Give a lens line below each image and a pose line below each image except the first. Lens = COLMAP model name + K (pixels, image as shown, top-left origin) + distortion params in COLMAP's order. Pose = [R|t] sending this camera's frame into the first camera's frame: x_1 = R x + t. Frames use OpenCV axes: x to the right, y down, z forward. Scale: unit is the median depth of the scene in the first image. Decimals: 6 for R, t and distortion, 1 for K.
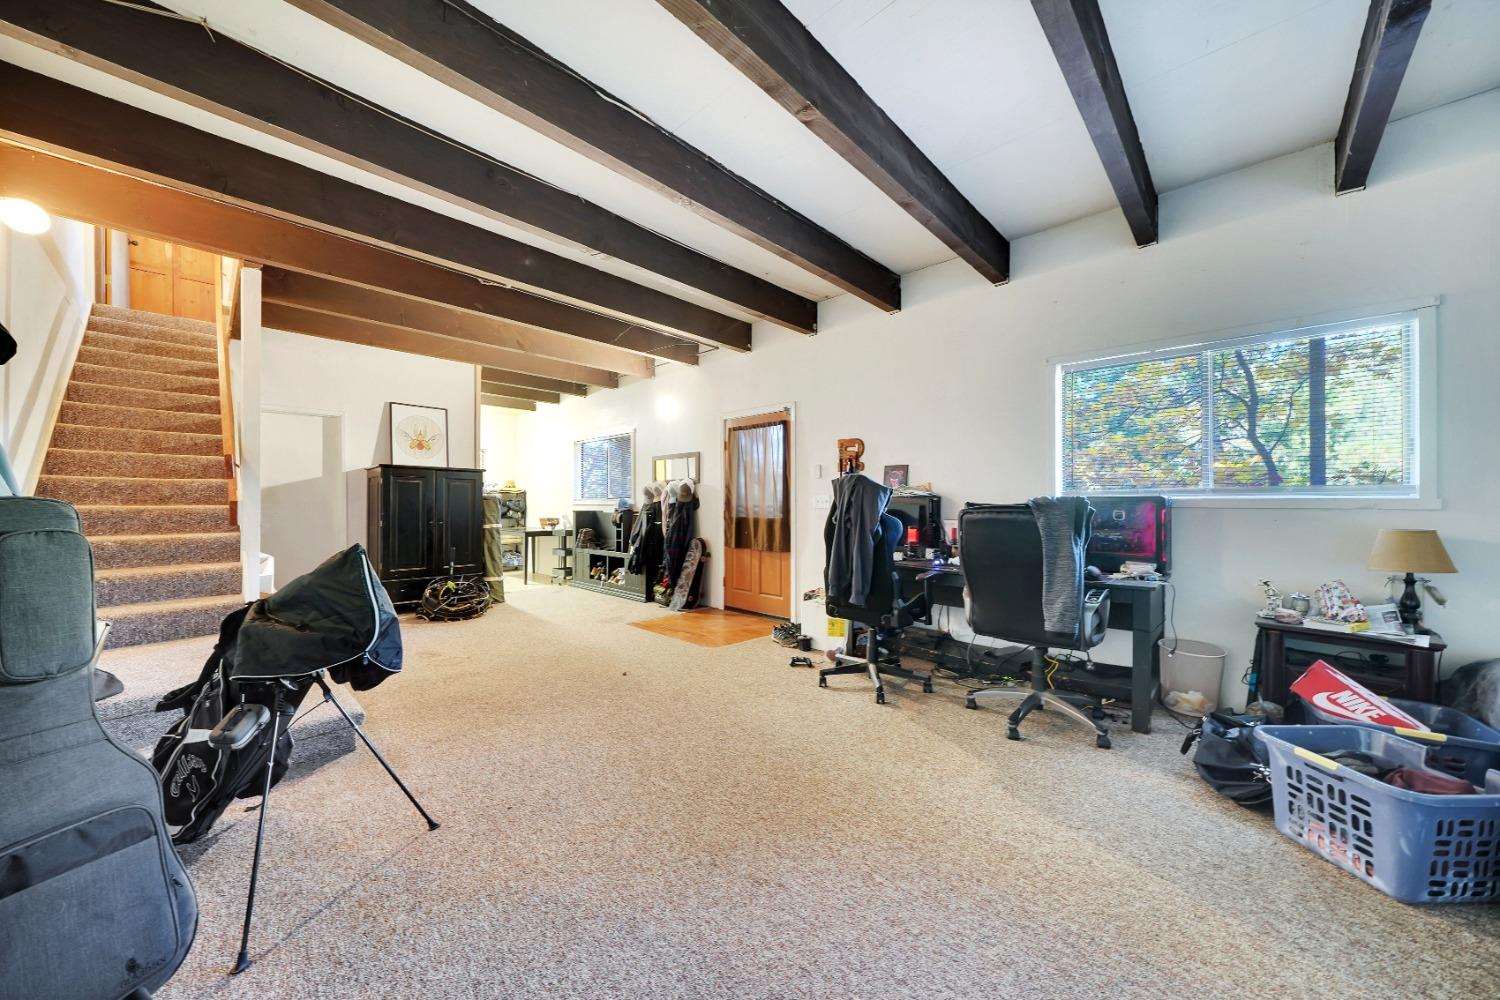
lens RADIAL K [[528.6, 0, 750.2], [0, 528.6, 502.0], [0, 0, 1]] dist [-0.000367, -0.000031]
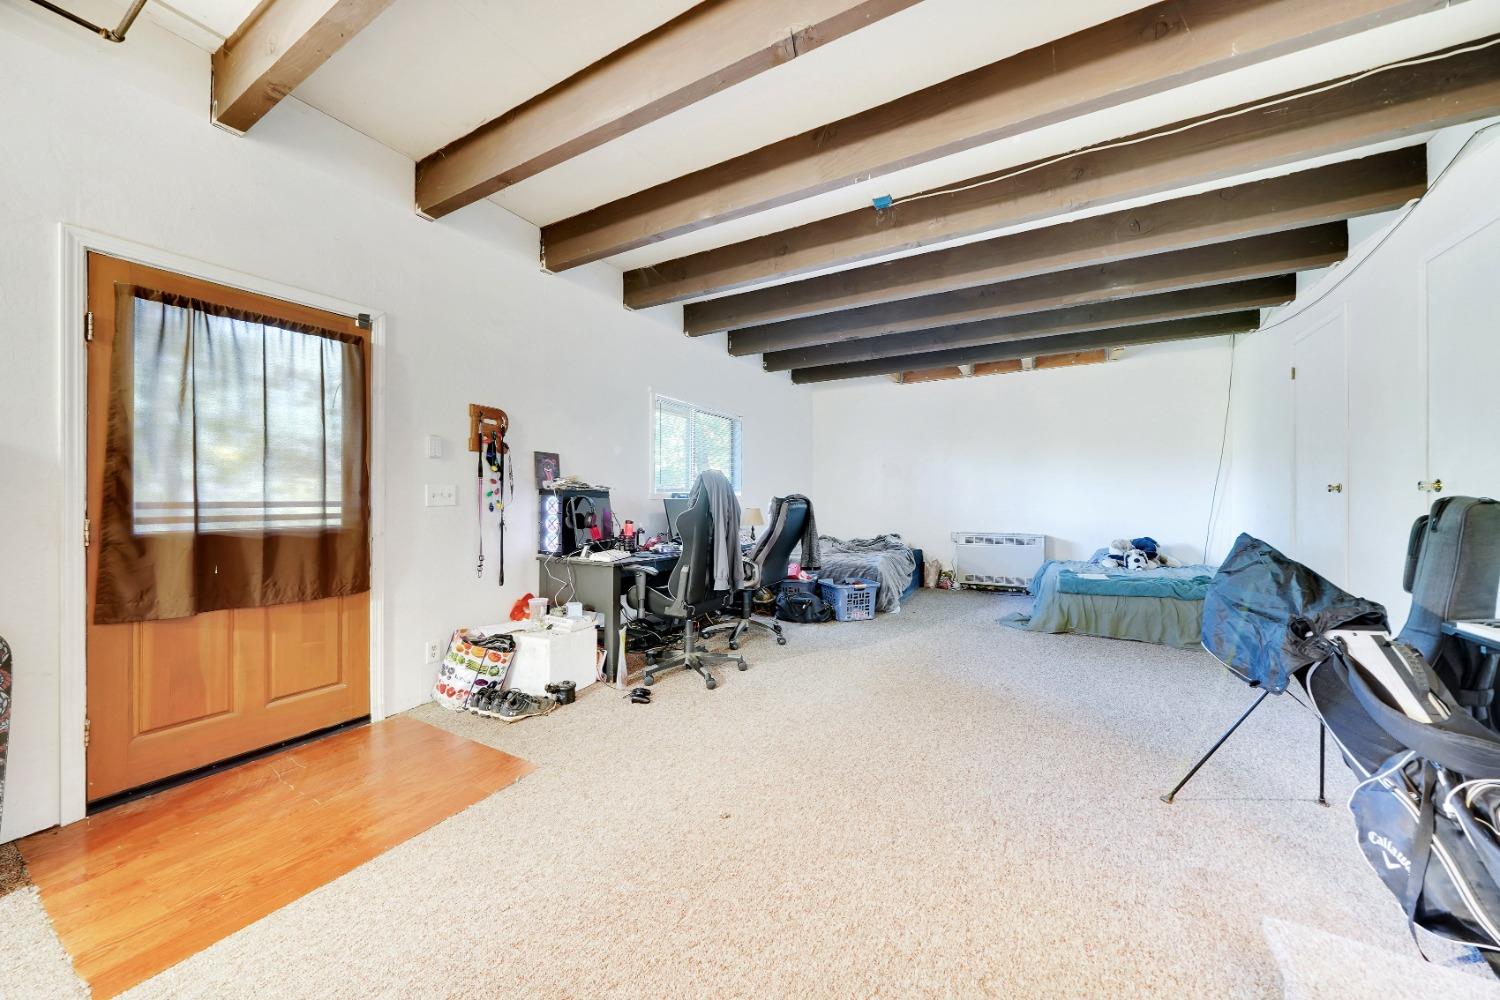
lens RADIAL K [[528.6, 0, 752.7], [0, 528.6, 499.7], [0, 0, 1]] dist [-0.000367, -0.000031]
pose [[-0.236543, 0.000341, 0.971621, -0.529171], [0.001889, 0.999998, 0.000109, 0.004928], [-0.971619, 0.001861, -0.236543, 0.748549]]
